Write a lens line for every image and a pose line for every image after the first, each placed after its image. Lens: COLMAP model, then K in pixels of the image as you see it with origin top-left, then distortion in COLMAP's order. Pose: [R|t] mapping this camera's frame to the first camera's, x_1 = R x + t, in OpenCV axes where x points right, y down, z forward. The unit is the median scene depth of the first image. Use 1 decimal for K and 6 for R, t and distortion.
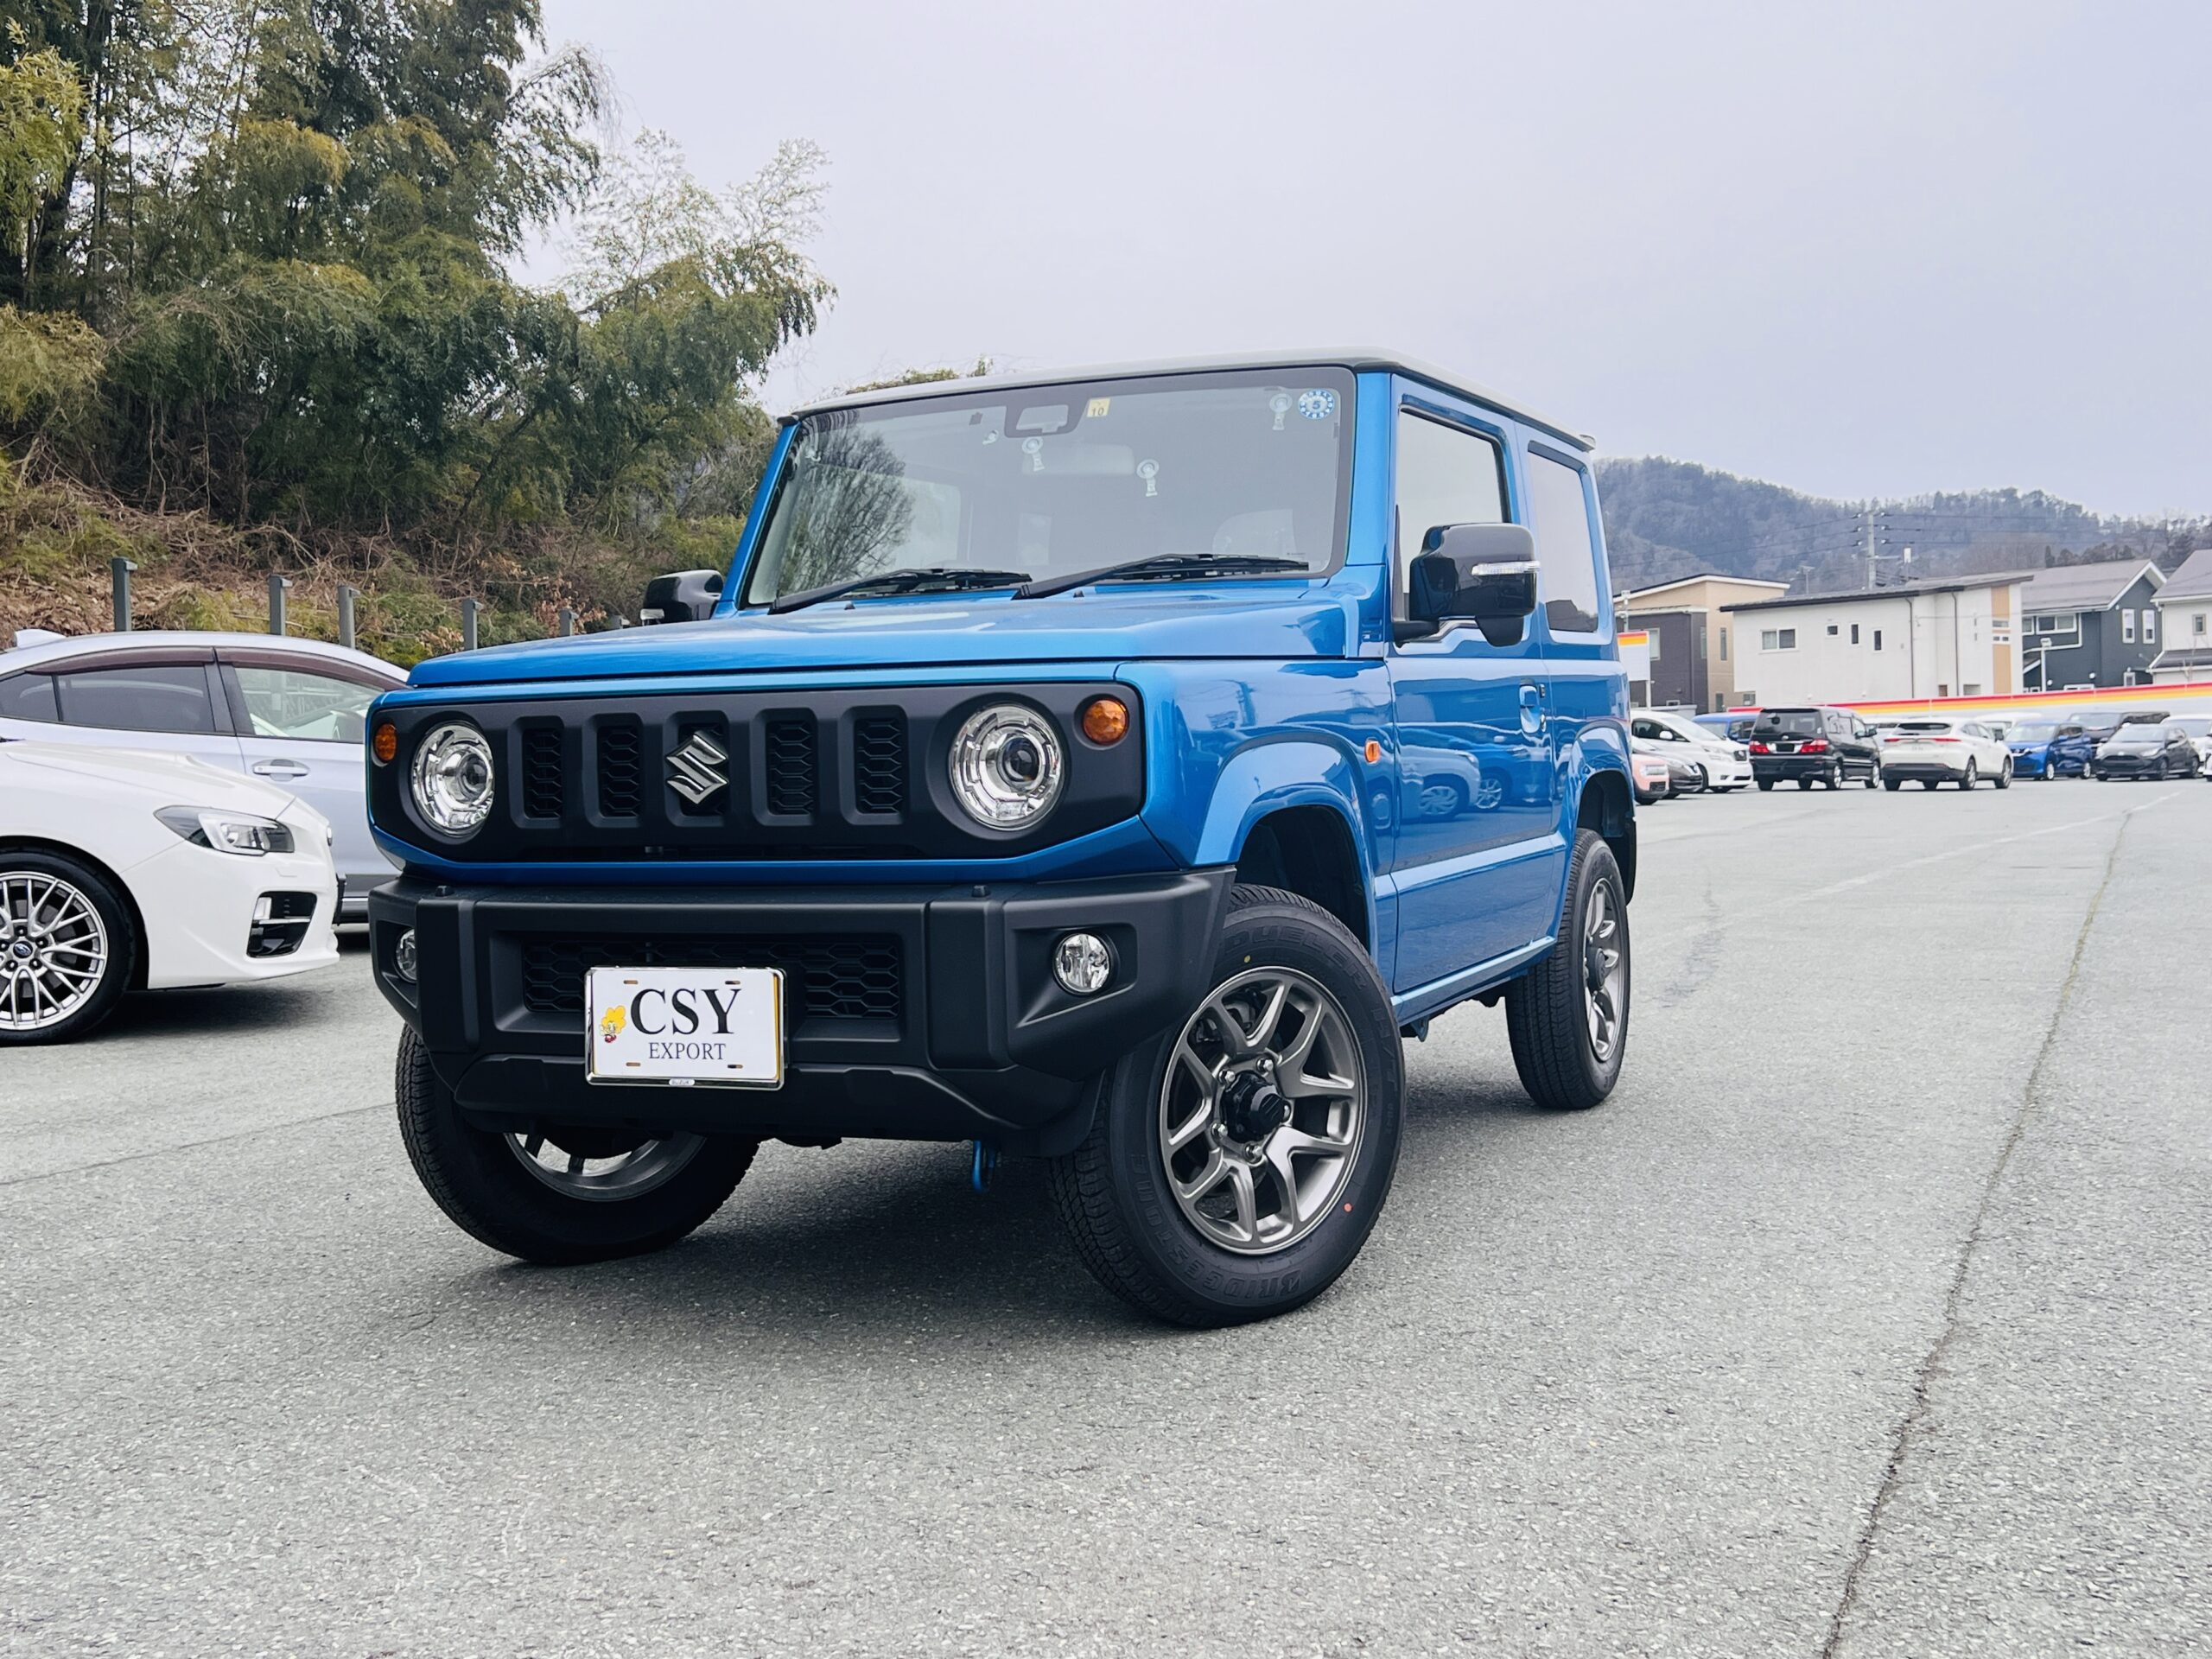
lens RADIAL K [[2637.7, 0, 1099.5], [0, 2637.7, 838.1], [0, 0, 1]] dist [0.051637, 0.000000]
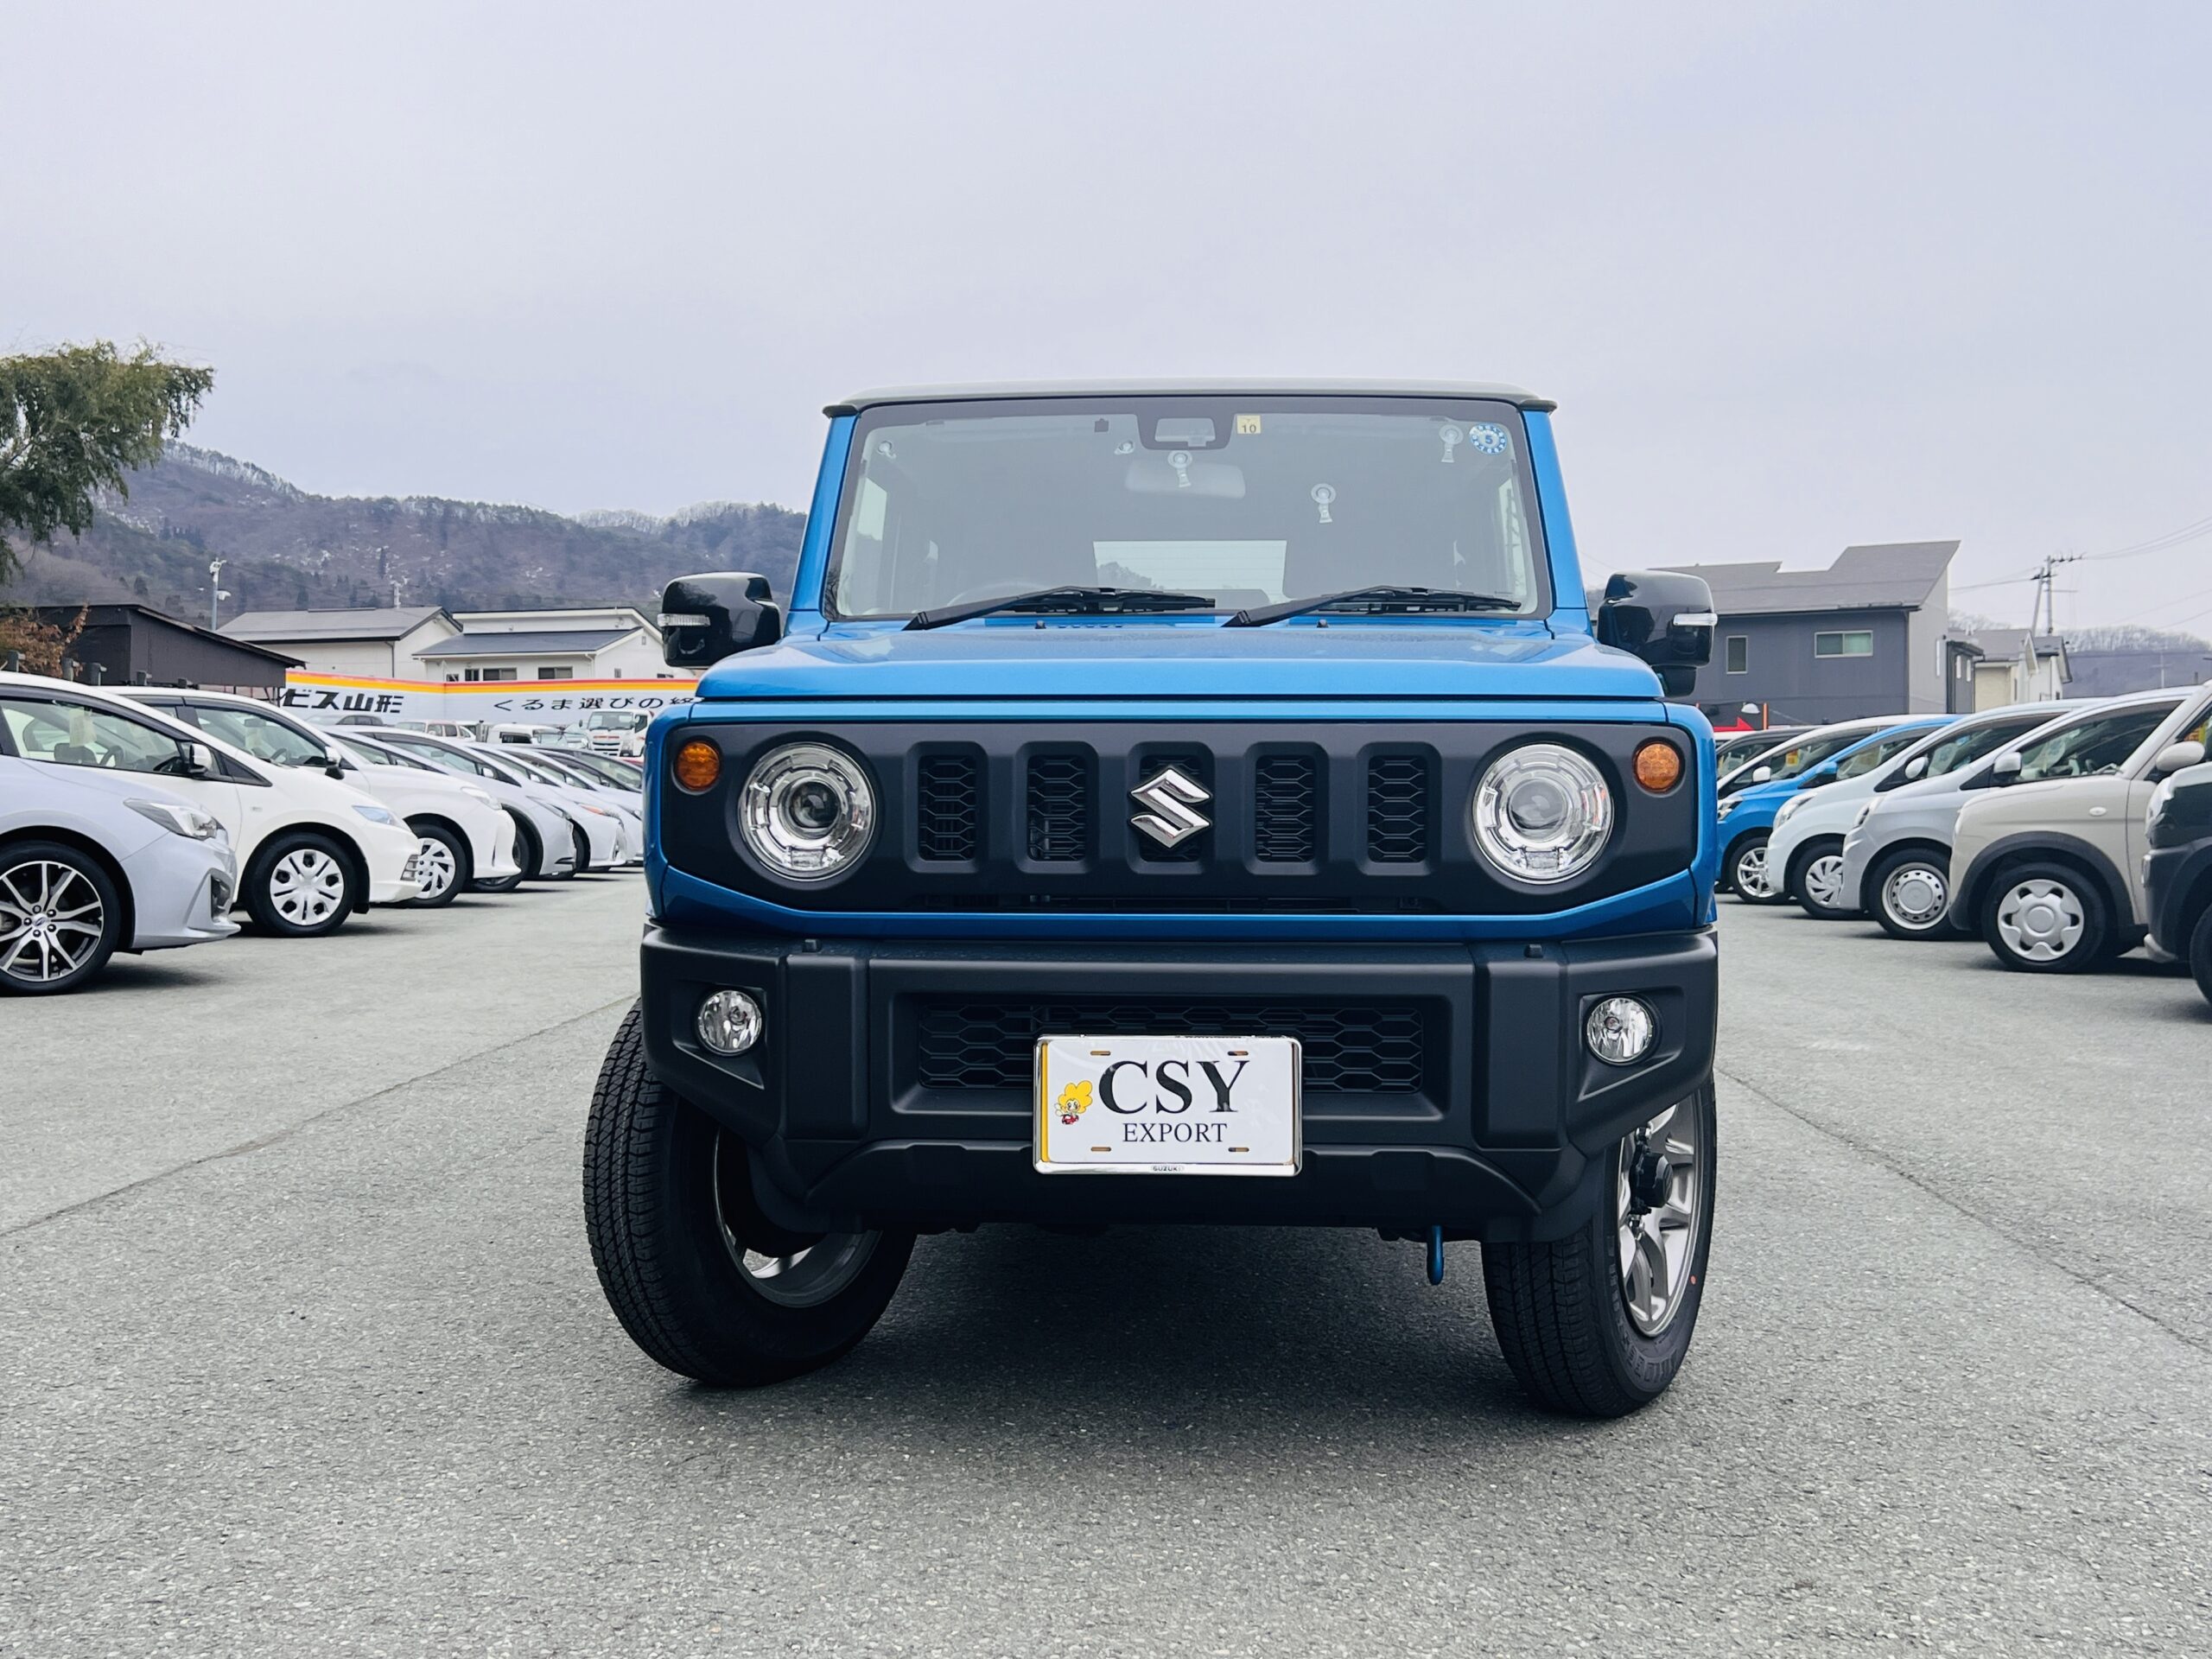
lens RADIAL K [[2637.7, 0, 1110.3], [0, 2637.7, 818.2], [0, 0, 1]] dist [0.051637, 0.000000]
pose [[0.923689, 0.020390, 0.382601, -0.505060], [-0.011578, 0.999612, -0.025321, -0.000403], [-0.382969, 0.018959, 0.923567, 0.206095]]
